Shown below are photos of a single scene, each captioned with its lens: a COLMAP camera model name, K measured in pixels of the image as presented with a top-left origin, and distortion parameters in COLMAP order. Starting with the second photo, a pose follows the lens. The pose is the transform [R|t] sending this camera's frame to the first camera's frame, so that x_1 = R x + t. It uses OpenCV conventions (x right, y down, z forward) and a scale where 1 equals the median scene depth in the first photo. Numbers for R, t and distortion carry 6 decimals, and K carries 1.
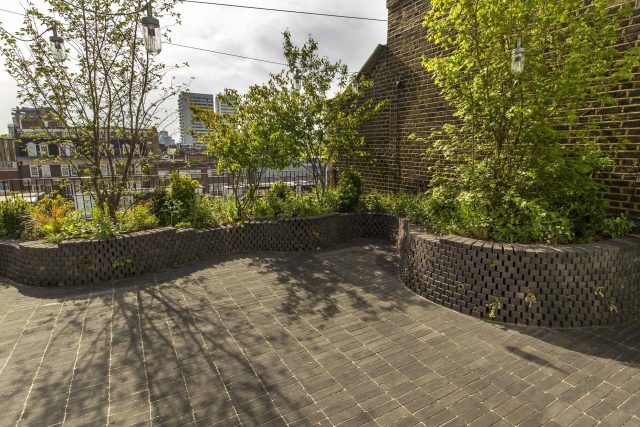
lens RADIAL K [[344.0, 0, 321.5], [0, 344.0, 213.0], [0, 0, 1]] dist [0.001806, 0.001702]
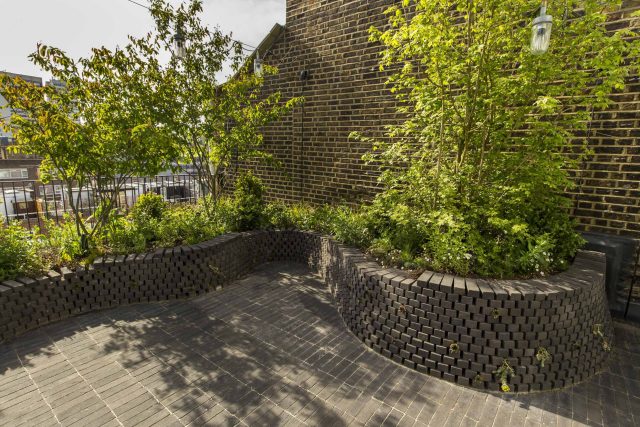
lens RADIAL K [[329.6, 0, 320.9], [0, 329.6, 211.9], [0, 0, 1]] dist [0.002892, 0.002095]
pose [[0.926493, -0.043438, 0.373797, -0.057240], [0.041460, 0.999051, 0.013332, -0.051741], [-0.374021, 0.003146, 0.927415, 0.261896]]
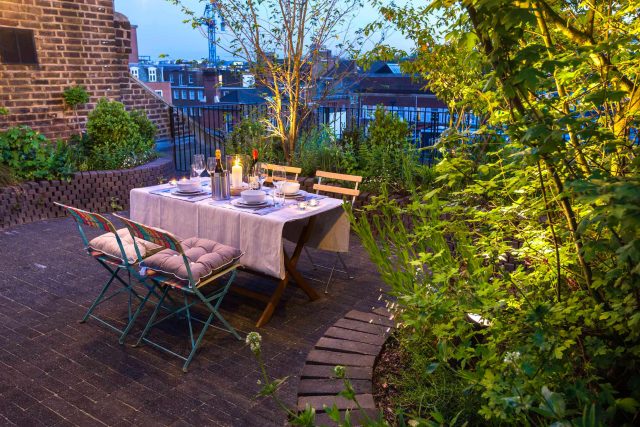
lens RADIAL K [[515.7, 0, 318.3], [0, 515.7, 212.0], [0, 0, 1]] dist [0.034440, 0.022061]
pose [[0.422302, 0.232626, -0.876097, 0.488876], [-0.161304, 0.970369, 0.179904, -0.079055], [0.891988, 0.065344, 0.447312, 0.421937]]
